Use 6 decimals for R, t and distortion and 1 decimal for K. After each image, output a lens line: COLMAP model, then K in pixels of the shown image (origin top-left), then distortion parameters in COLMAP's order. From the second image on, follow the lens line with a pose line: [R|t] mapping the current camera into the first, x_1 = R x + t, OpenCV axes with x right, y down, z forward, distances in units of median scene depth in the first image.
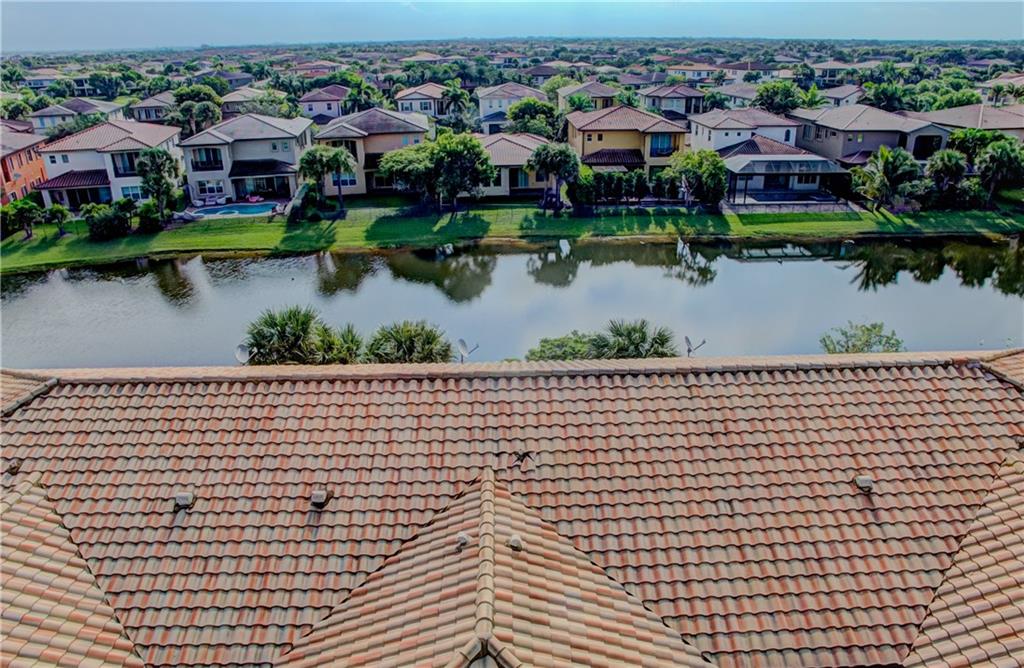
lens RADIAL K [[720.0, 0, 512.0], [0, 720.0, 334.0], [0, 0, 1]] dist [-0.109829, 0.079862]
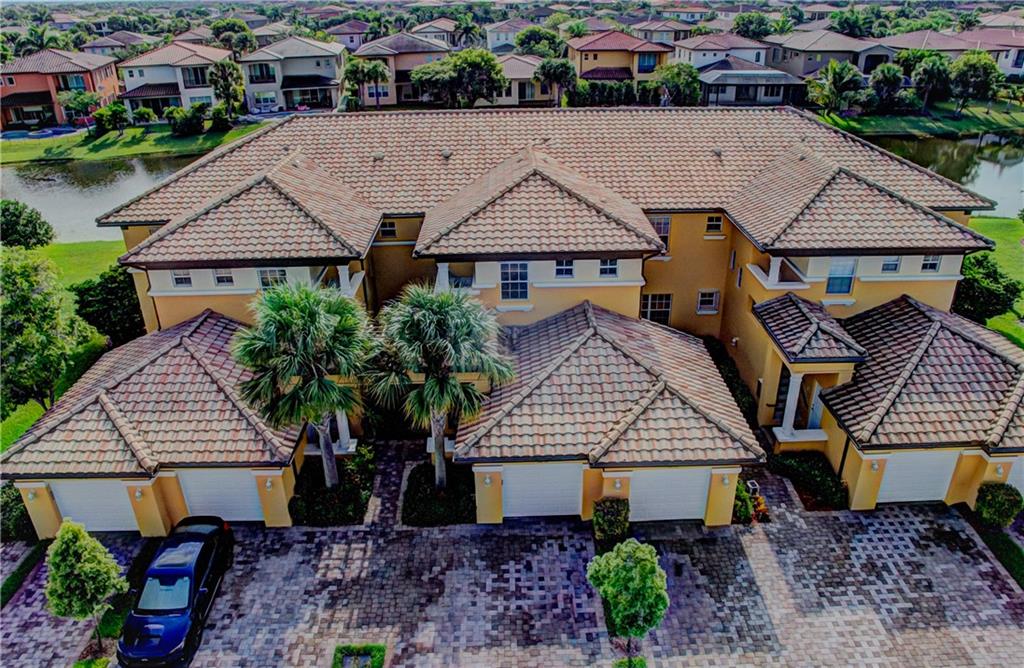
lens RADIAL K [[720.0, 0, 512.0], [0, 720.0, 334.0], [0, 0, 1]] dist [-0.109829, 0.079862]
pose [[0.999998, -0.001256, 0.001265, -0.016453], [0.001179, 0.998252, 0.059095, 0.116128], [-0.001337, -0.059093, 0.998252, -0.198528]]
